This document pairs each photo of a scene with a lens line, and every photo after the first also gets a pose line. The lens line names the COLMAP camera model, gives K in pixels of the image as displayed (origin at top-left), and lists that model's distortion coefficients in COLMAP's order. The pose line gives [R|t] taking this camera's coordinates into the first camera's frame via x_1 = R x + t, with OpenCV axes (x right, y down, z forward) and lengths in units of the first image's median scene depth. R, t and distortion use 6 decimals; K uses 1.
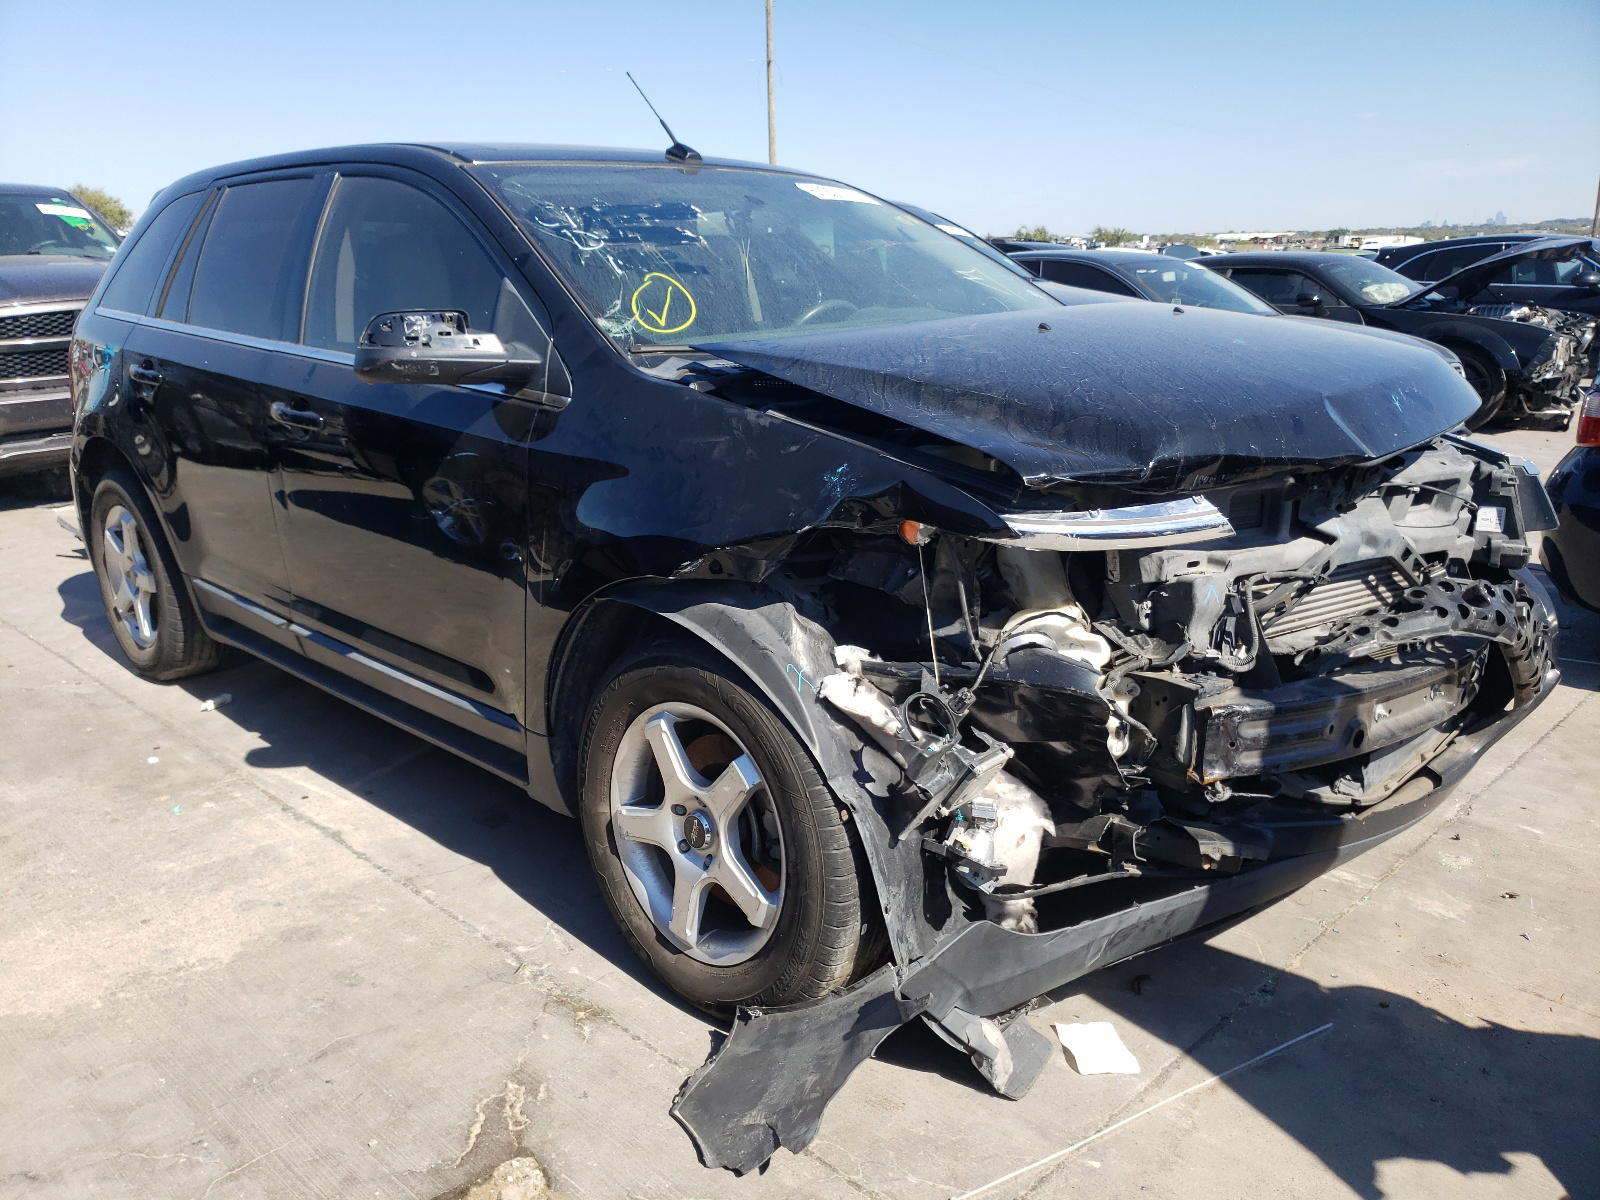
lens RADIAL K [[1363.0, 0, 805.0], [0, 1363.0, 607.4], [0, 0, 1]] dist [0.028941, -0.008161]
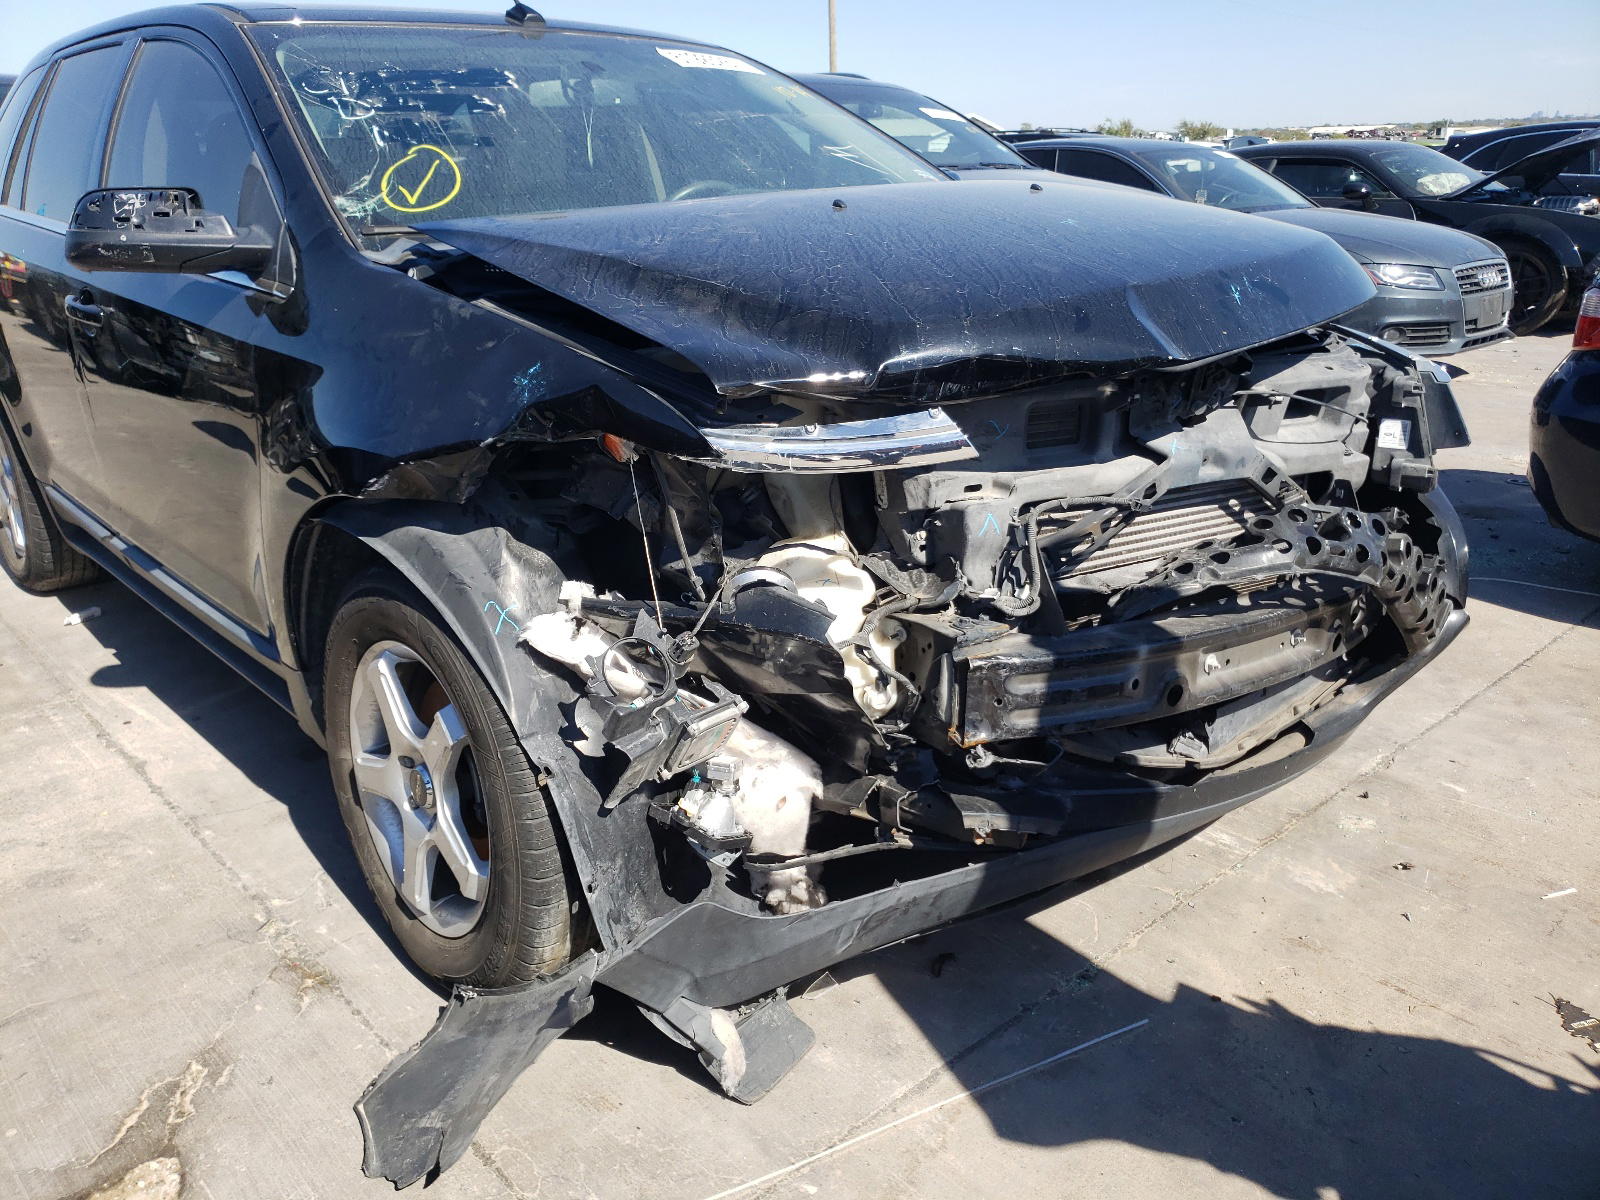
lens RADIAL K [[1363.0, 0, 795.8], [0, 1363.0, 589.4], [0, 0, 1]] dist [0.028941, -0.008161]
pose [[0.998253, 0.013248, -0.057587, 0.210333], [-0.009971, 0.998334, 0.056824, -0.014724], [0.058244, -0.056151, 0.996722, 0.141197]]
